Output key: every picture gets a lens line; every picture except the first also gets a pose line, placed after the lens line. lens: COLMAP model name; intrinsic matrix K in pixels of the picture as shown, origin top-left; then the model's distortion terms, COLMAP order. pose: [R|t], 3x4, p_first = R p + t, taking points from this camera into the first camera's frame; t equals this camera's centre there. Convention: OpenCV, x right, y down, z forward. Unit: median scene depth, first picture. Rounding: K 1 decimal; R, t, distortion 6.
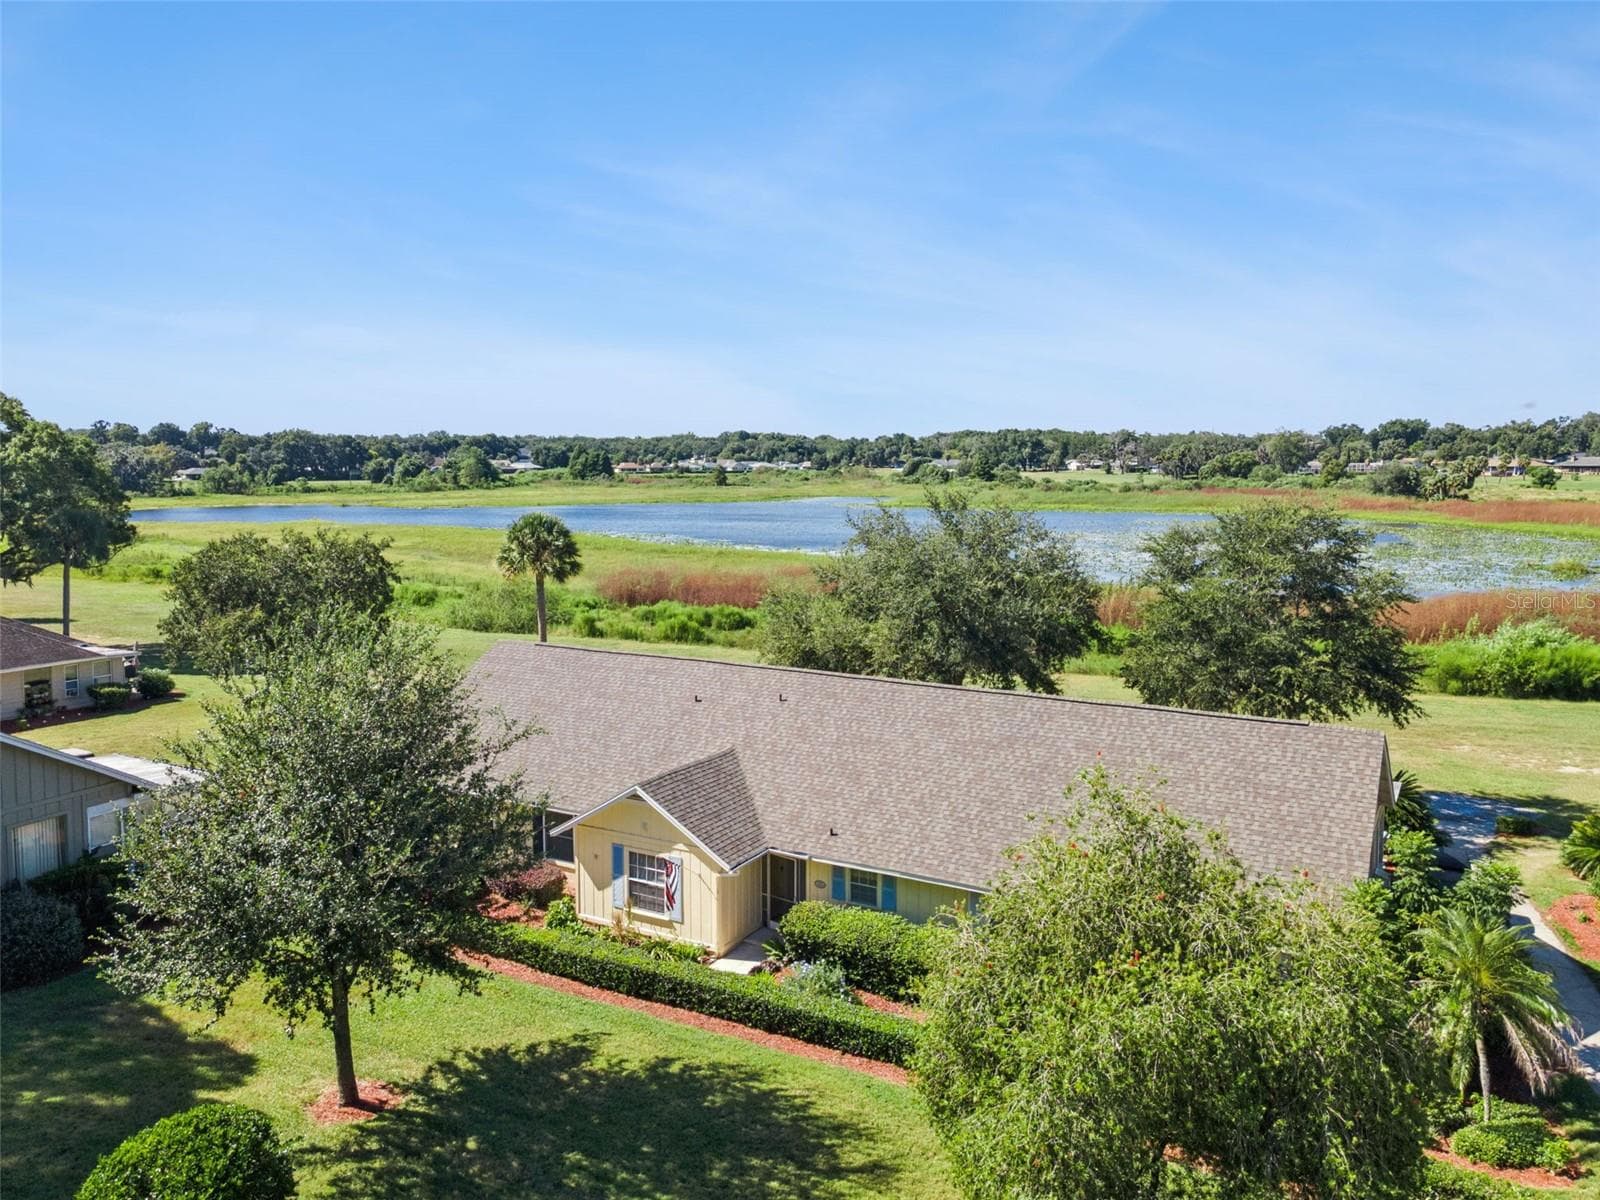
lens RADIAL K [[1178.9, 0, 792.7], [0, 1178.9, 566.5], [0, 0, 1]] dist [0.042672, 0.003154]
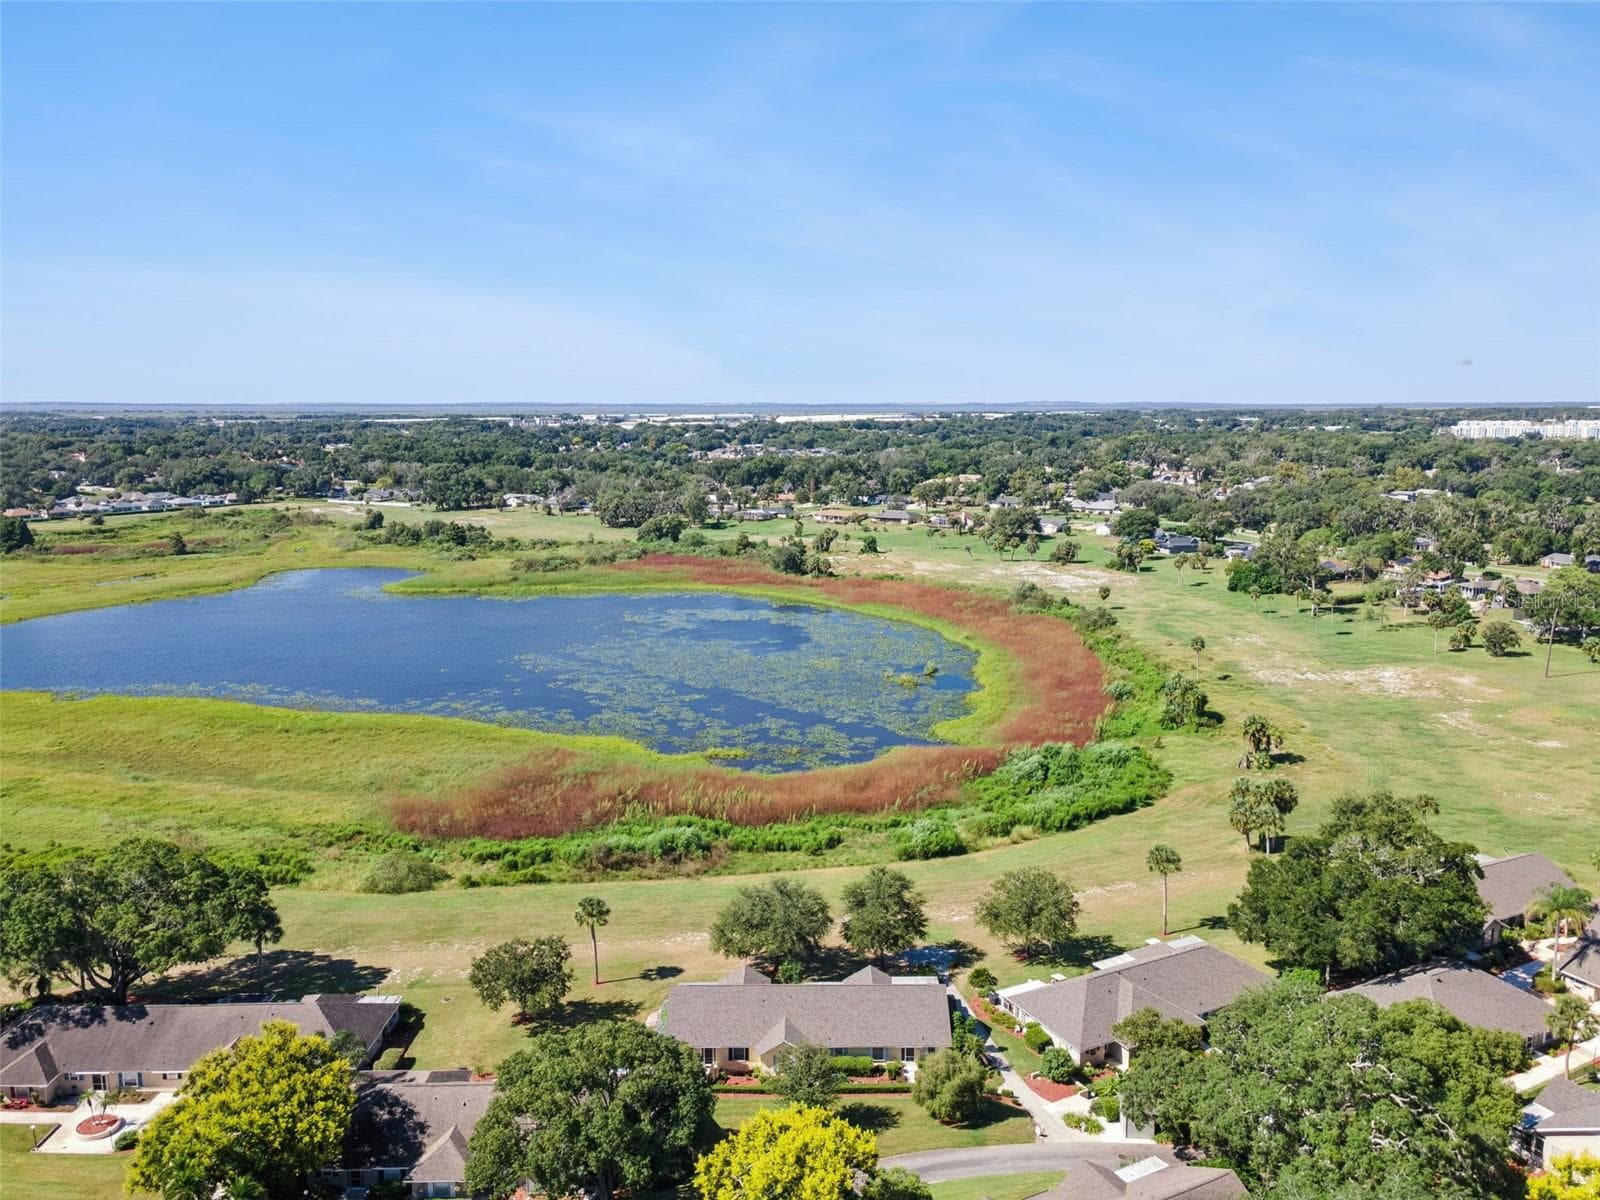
lens RADIAL K [[1178.9, 0, 792.7], [0, 1178.9, 566.5], [0, 0, 1]] dist [0.042672, 0.003154]
pose [[0.868724, -0.067953, 0.490612, -0.102690], [0.048656, 0.997461, 0.052001, -0.083373], [-0.492900, -0.021304, 0.869825, -0.125822]]
